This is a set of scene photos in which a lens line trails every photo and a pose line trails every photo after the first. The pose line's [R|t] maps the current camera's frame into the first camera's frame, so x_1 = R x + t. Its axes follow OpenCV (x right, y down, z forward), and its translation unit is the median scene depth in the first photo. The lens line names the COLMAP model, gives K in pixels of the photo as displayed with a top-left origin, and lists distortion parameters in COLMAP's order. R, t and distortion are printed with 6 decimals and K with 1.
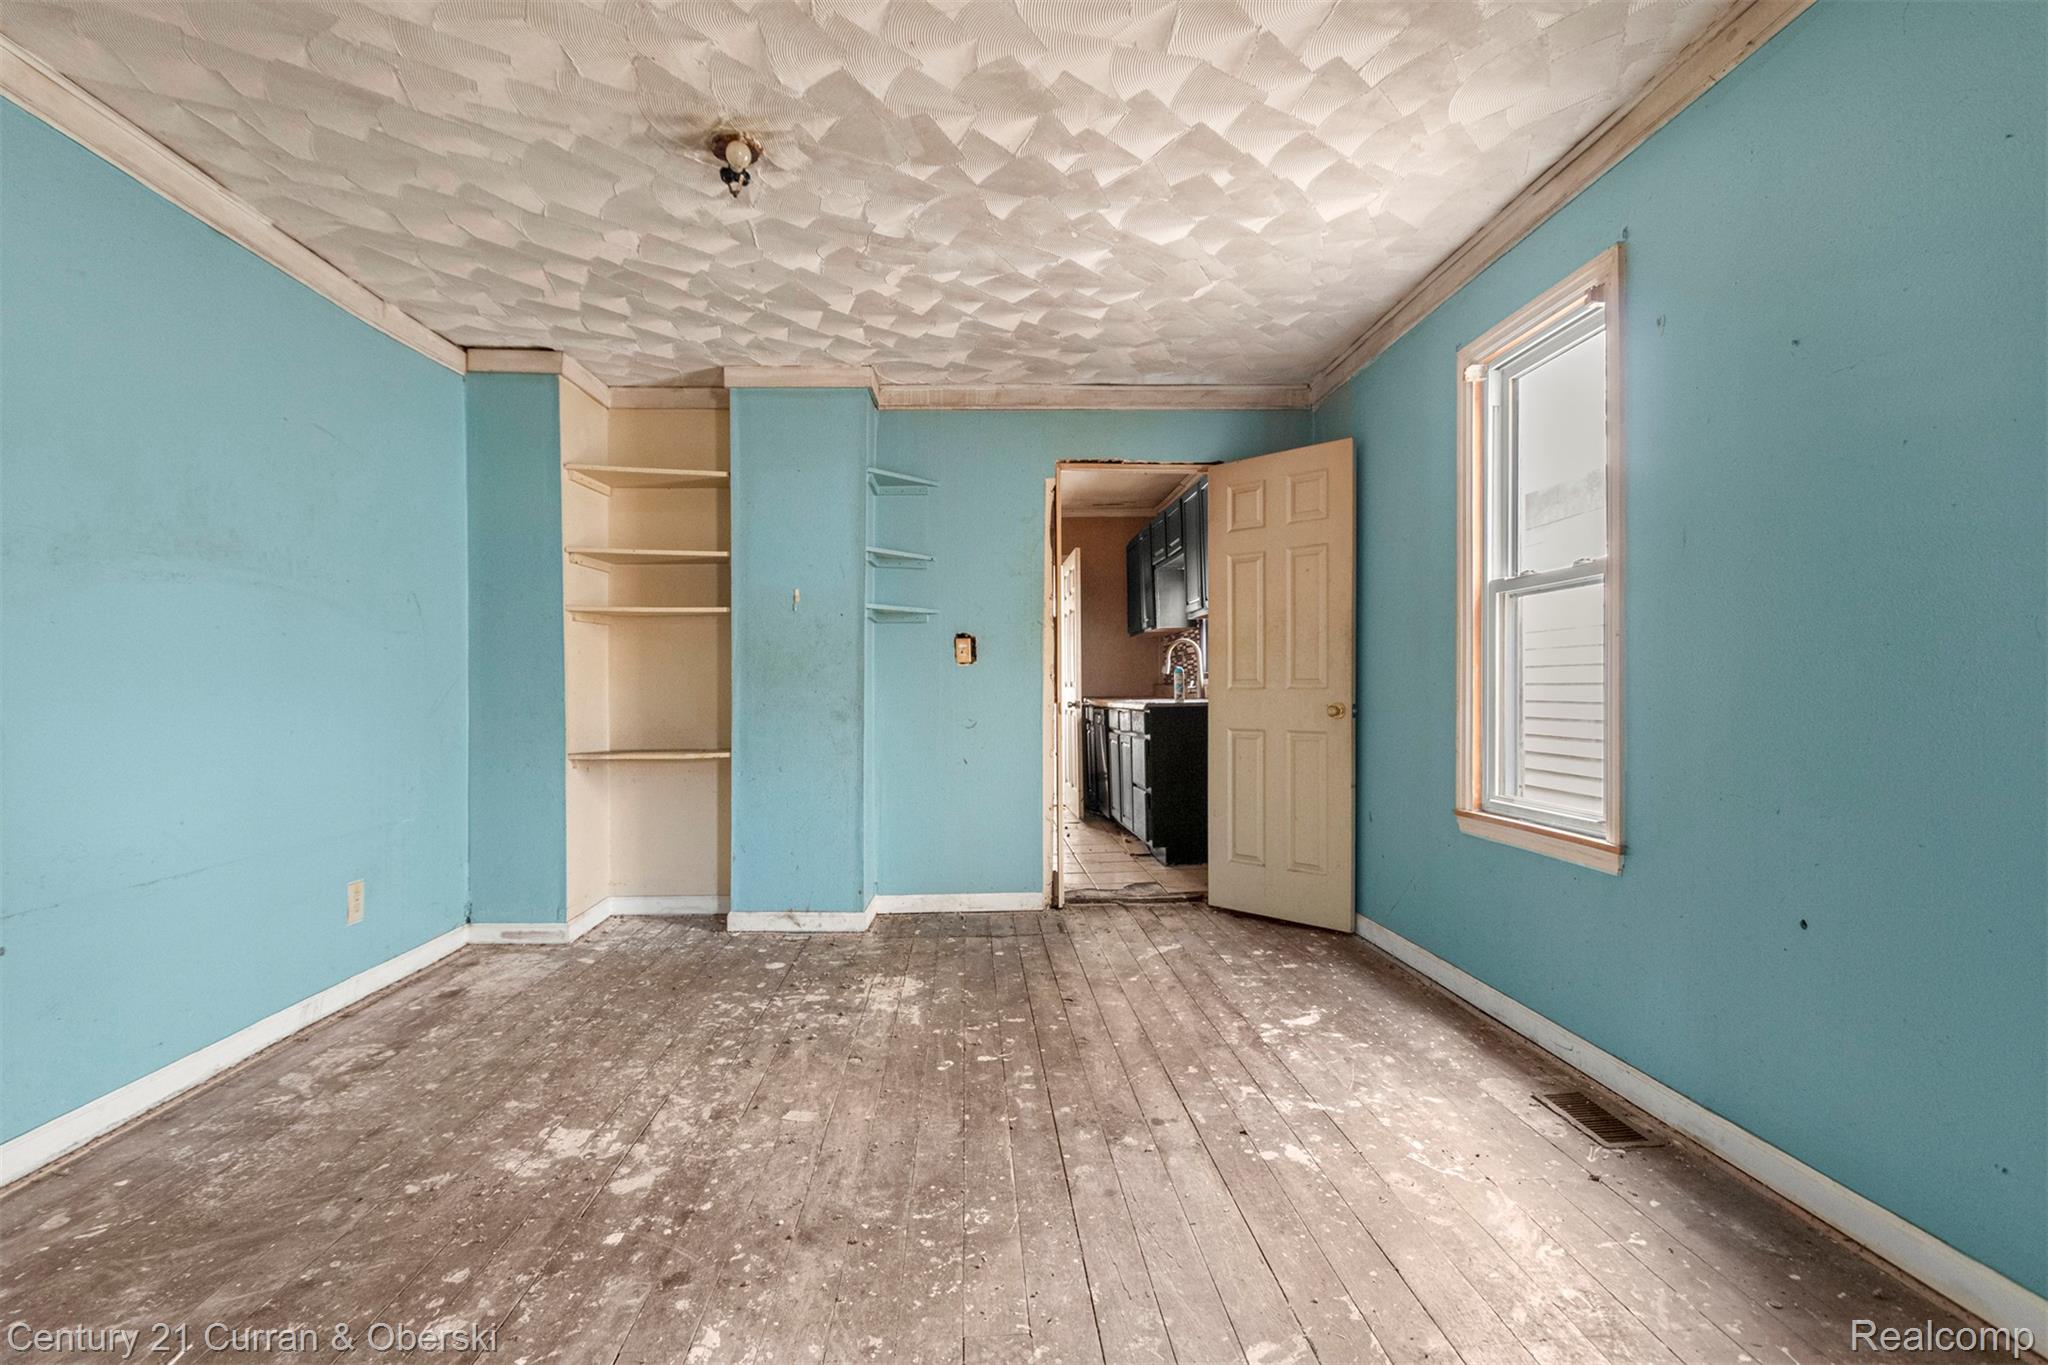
lens RADIAL K [[954.2, 0, 1009.8], [0, 954.2, 703.0], [0, 0, 1]] dist [0.005873, -0.002441]
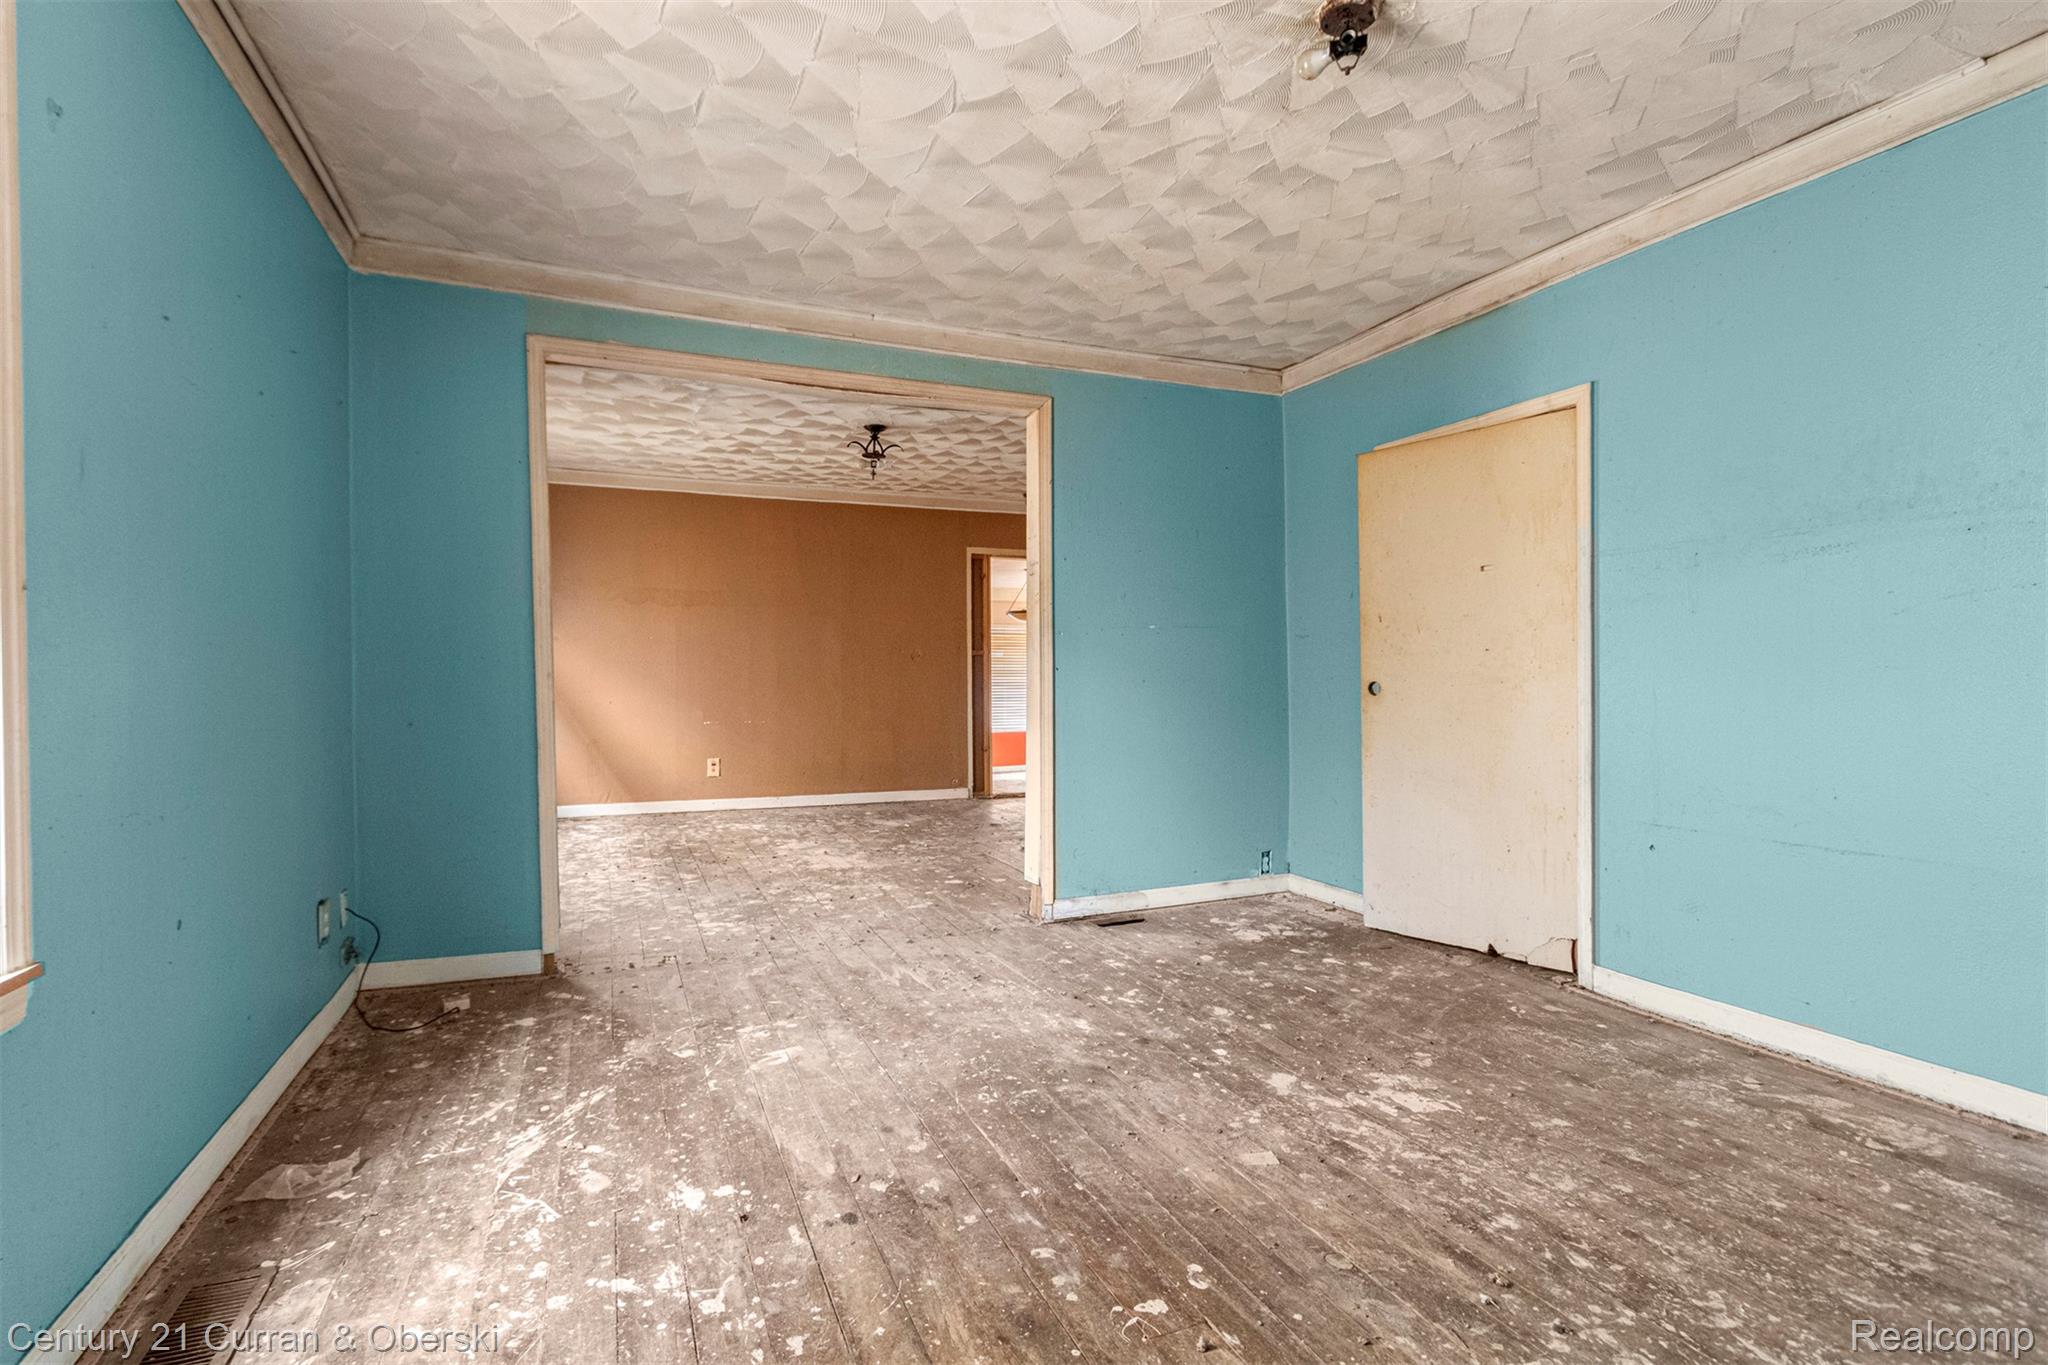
lens RADIAL K [[954.2, 0, 985.1], [0, 954.2, 660.2], [0, 0, 1]] dist [0.005873, -0.002441]
pose [[-0.946384, 0.008856, -0.322924, 0.228037], [0.008708, 0.999960, 0.001903, -0.019492], [0.322928, -0.001011, -0.946423, 1.356062]]
